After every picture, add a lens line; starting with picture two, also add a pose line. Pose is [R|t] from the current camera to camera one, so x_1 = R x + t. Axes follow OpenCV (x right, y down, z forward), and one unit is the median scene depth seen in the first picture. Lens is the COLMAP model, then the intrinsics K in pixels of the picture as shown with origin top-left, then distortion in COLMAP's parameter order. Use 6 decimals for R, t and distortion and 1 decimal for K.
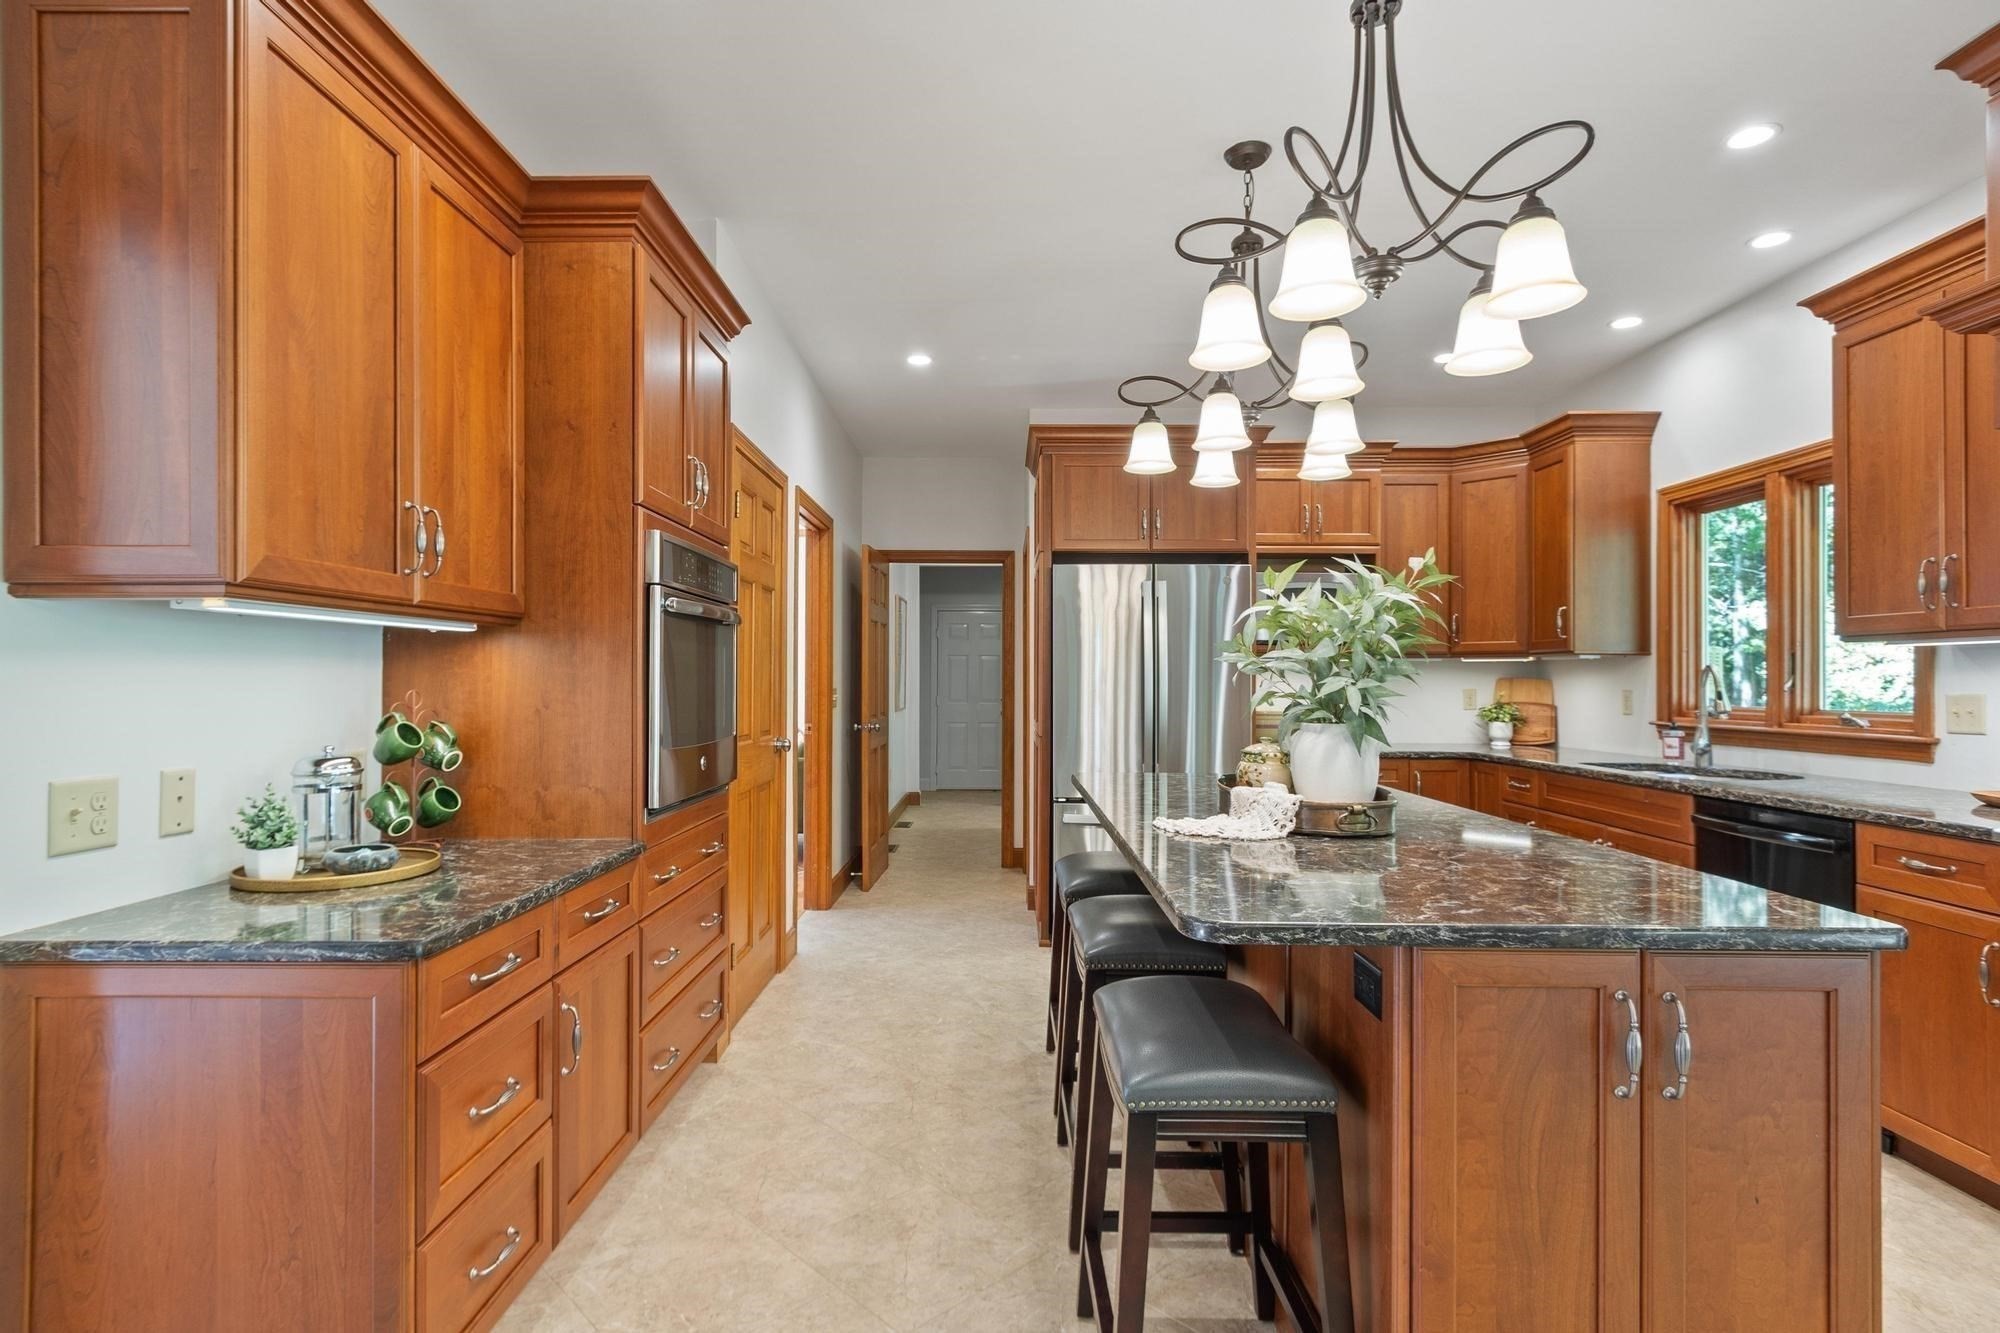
lens RADIAL K [[989.3, 0, 987.2], [0, 989.3, 675.5], [0, 0, 1]] dist [0.004754, -0.000896]
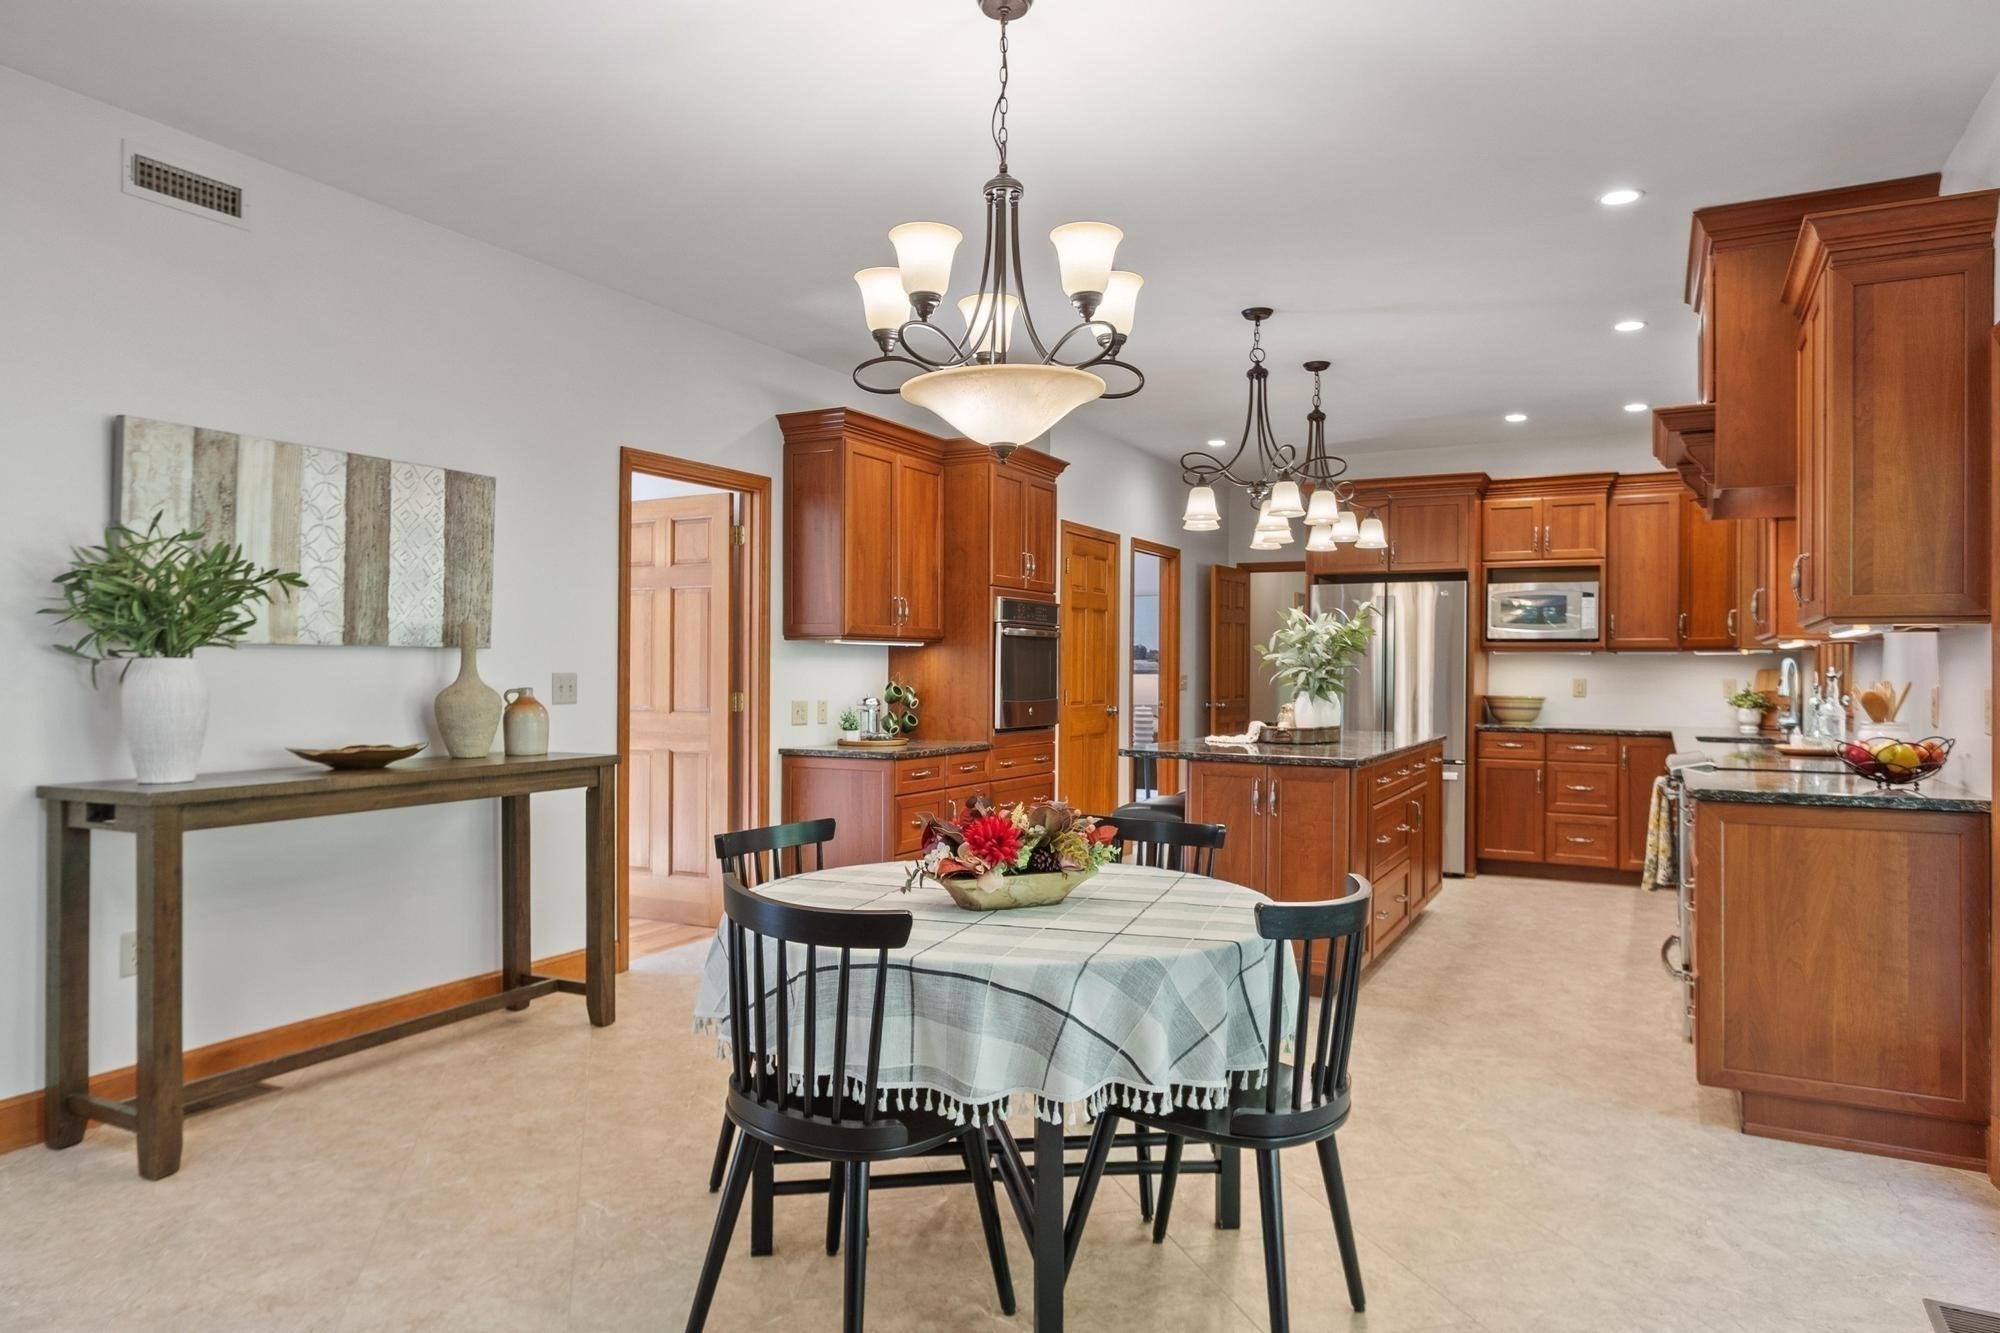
lens RADIAL K [[1266.4, 0, 1001.8], [0, 1266.4, 672.3], [0, 0, 1]] dist [-0.004176, 0.000346]
pose [[0.890057, 0.004625, -0.455826, 0.940681], [-0.002206, 0.999981, 0.005839, -0.001727], [0.455844, -0.004192, 0.890050, -1.459007]]
